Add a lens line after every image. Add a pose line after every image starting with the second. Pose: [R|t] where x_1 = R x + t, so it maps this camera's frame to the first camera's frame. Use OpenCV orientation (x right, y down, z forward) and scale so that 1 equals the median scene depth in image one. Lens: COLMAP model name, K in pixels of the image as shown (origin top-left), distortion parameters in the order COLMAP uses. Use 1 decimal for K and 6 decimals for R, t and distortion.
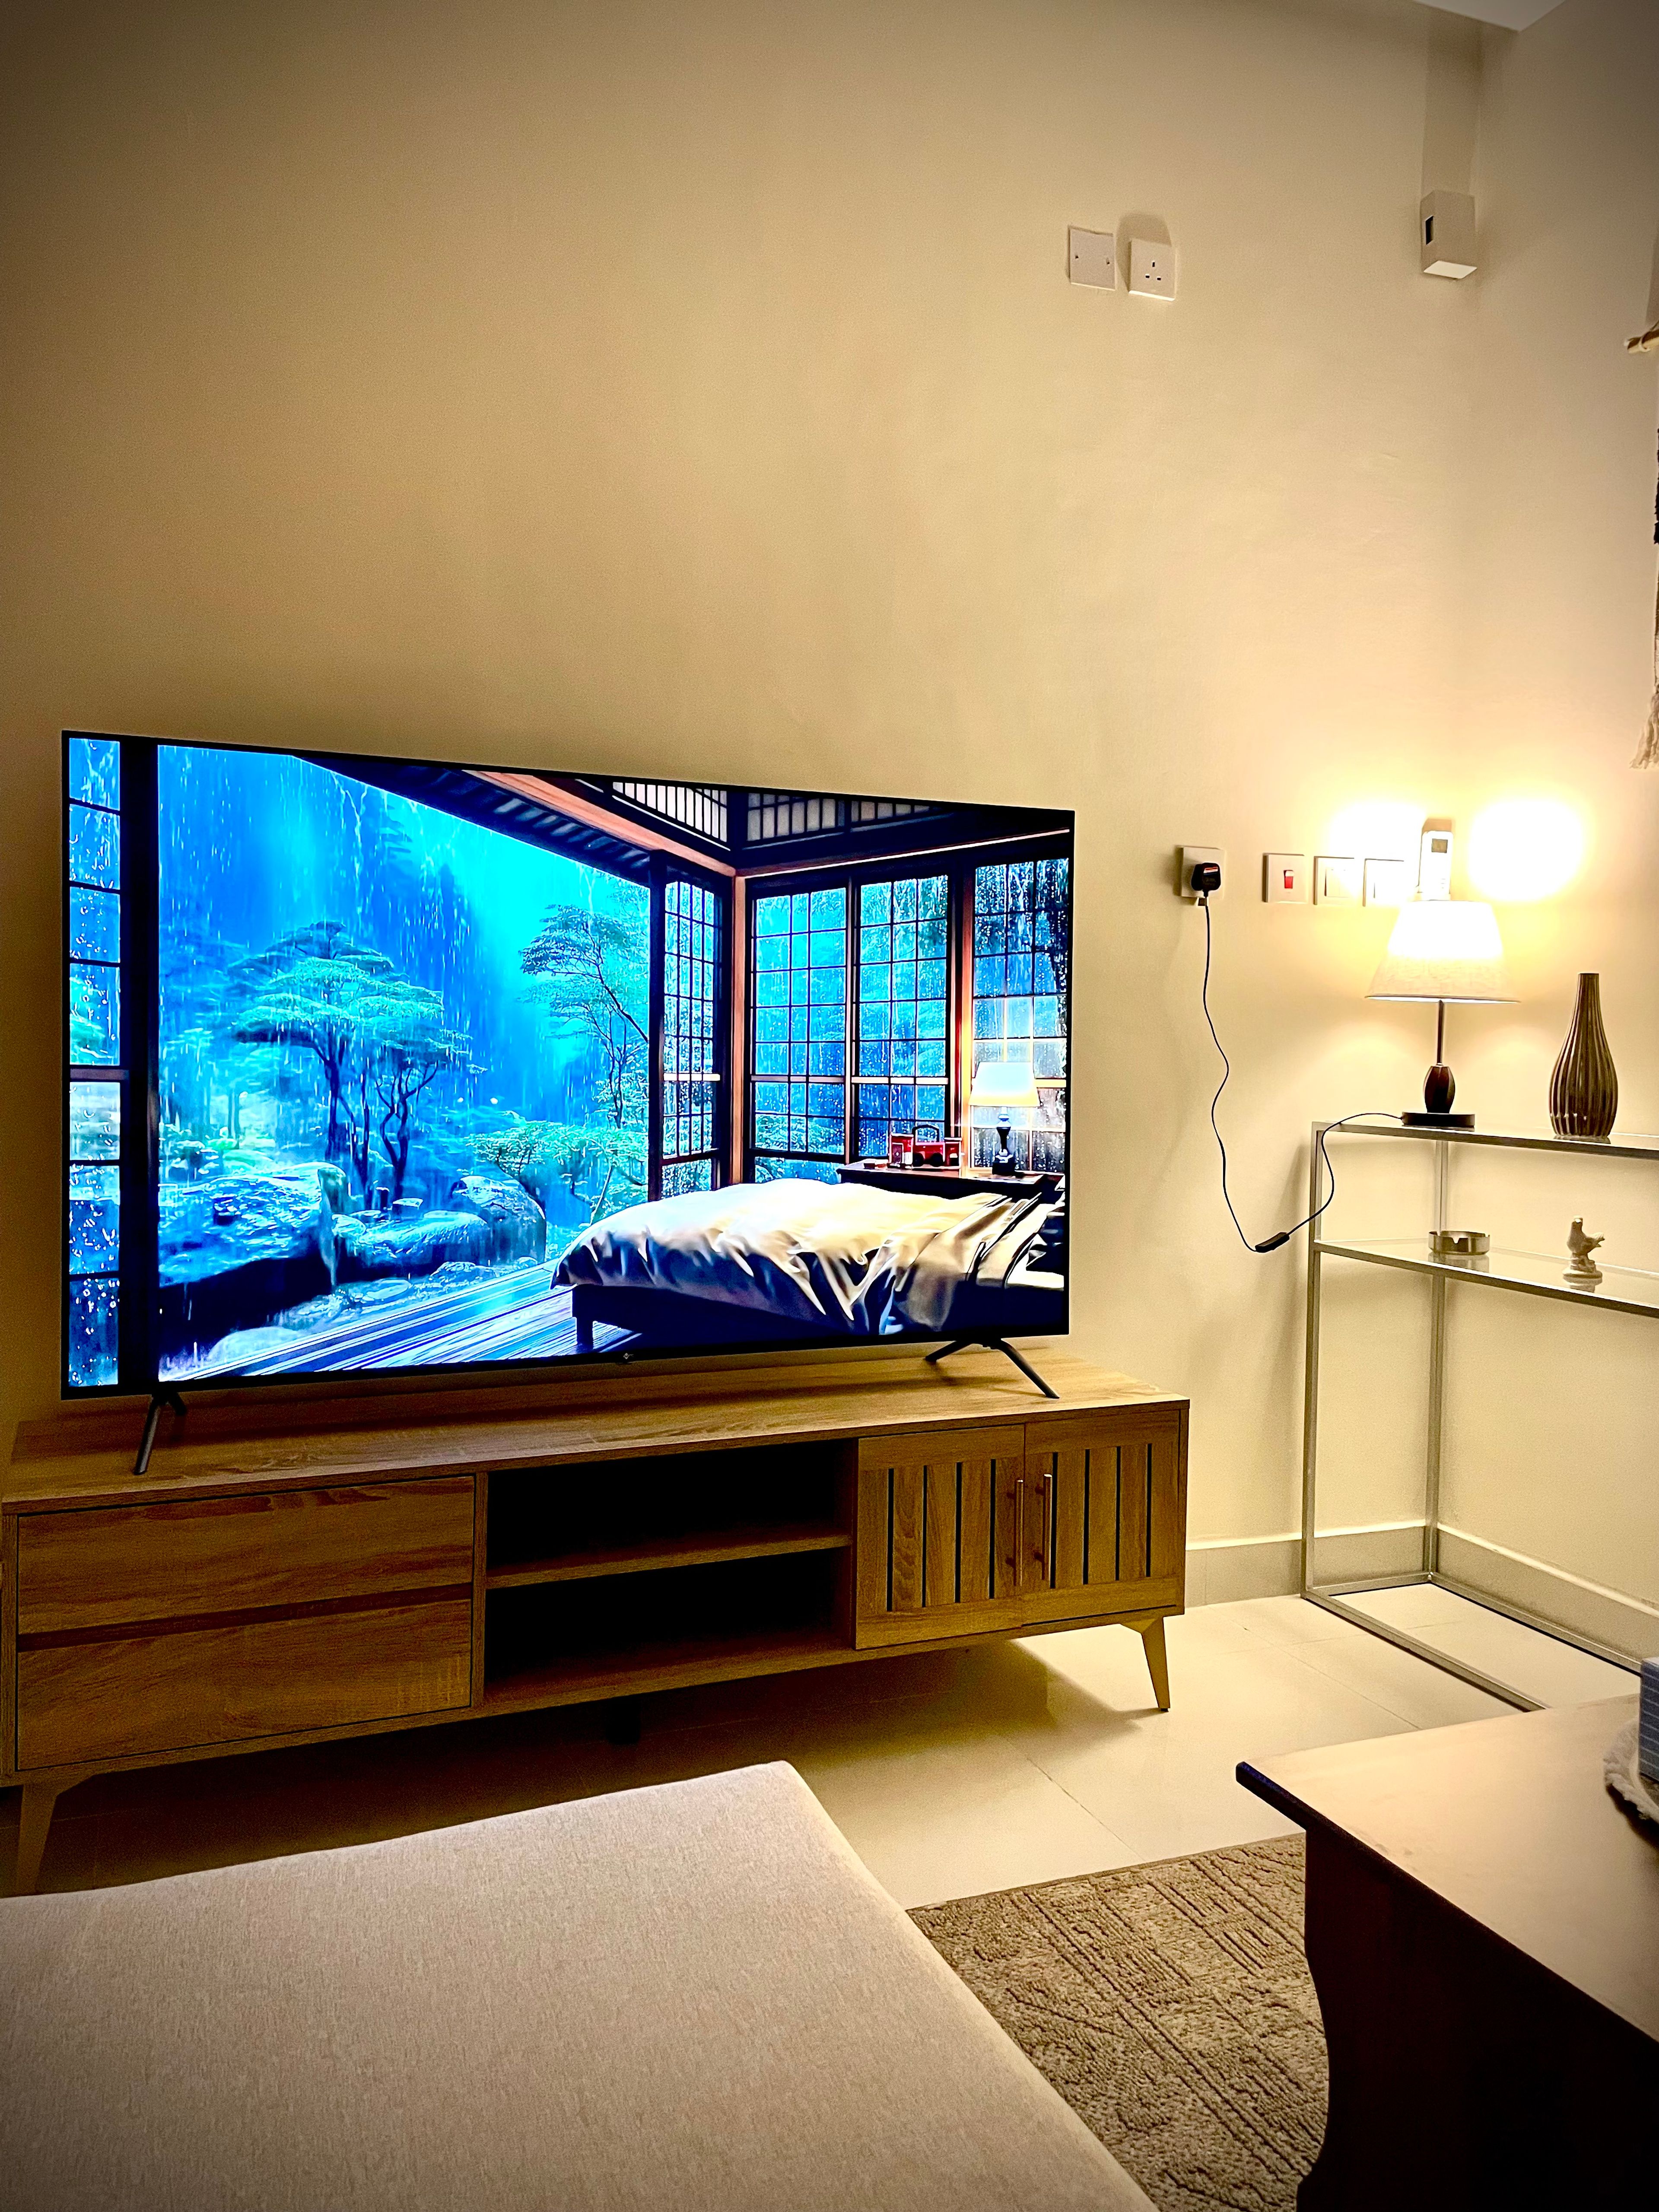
lens RADIAL K [[1673.7, 0, 833.0], [0, 1673.7, 1115.4], [0, 0, 1]] dist [0.104290, -0.155739]
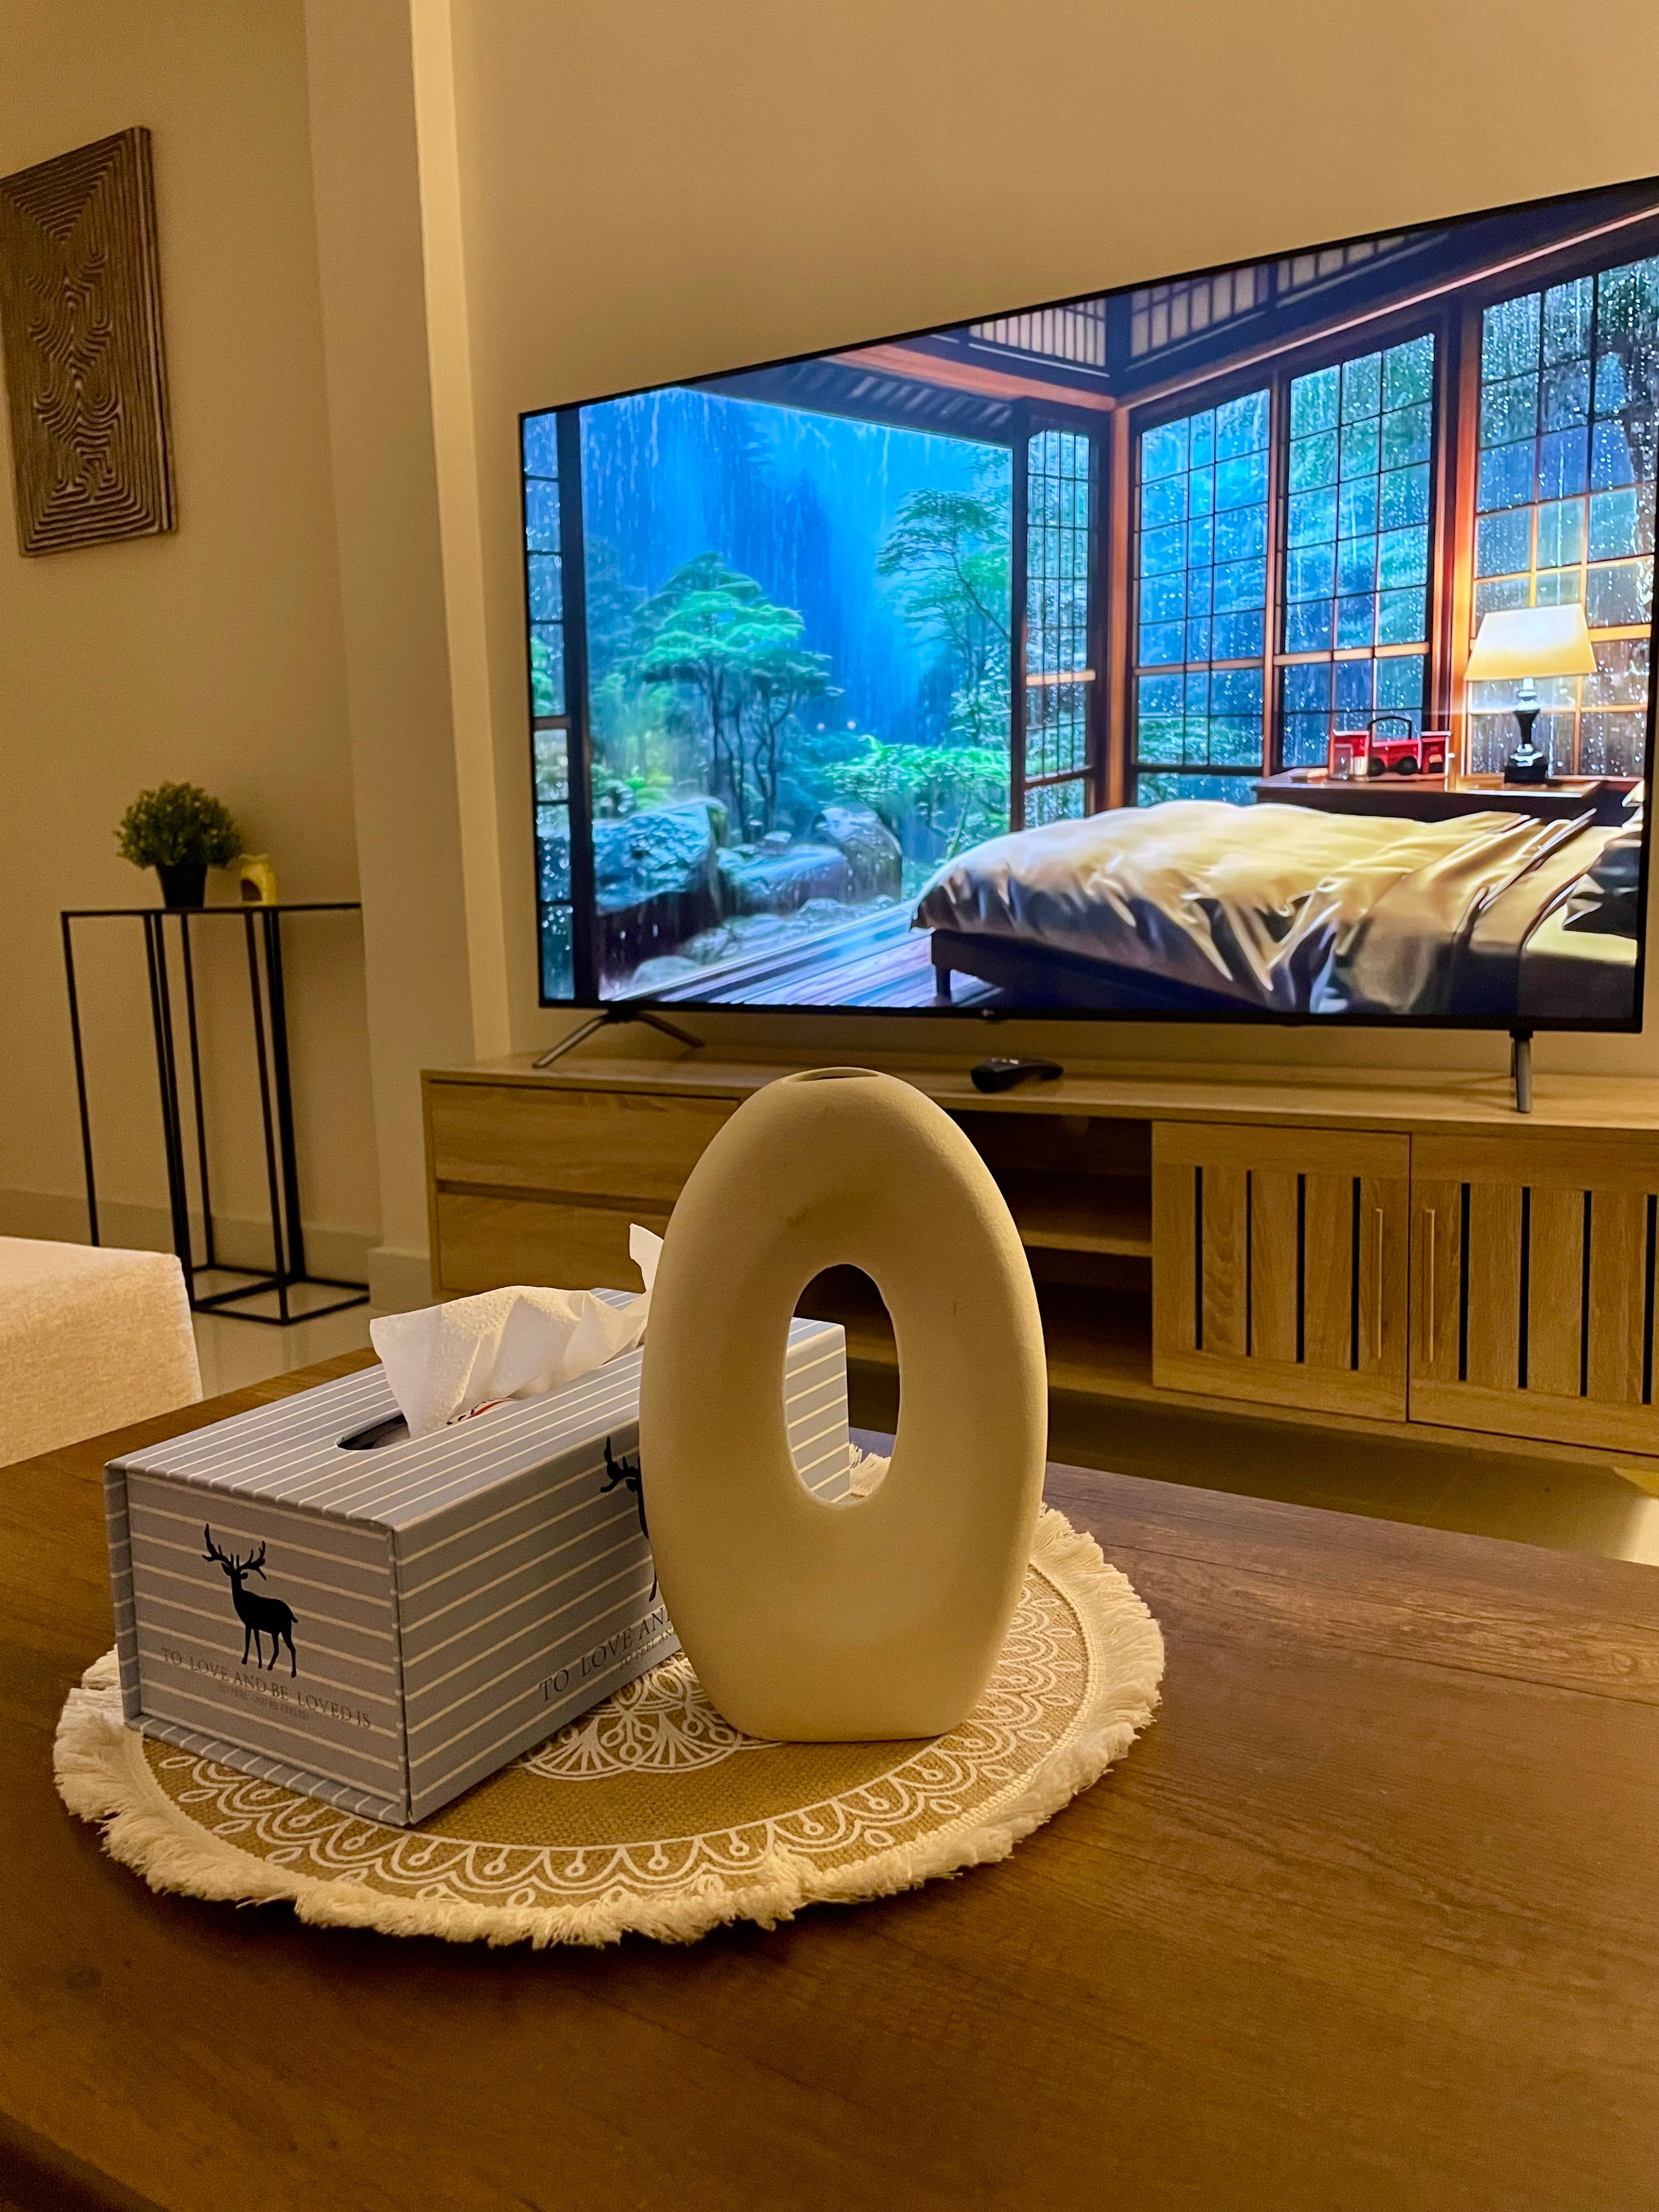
lens RADIAL K [[1673.7, 0, 833.0], [0, 1673.7, 1115.4], [0, 0, 1]] dist [0.104290, -0.155739]
pose [[0.590954, 0.077561, -0.802968, 0.537568], [-0.009445, 0.995964, 0.089251, 0.119401], [0.806650, -0.045159, 0.589302, 0.418300]]
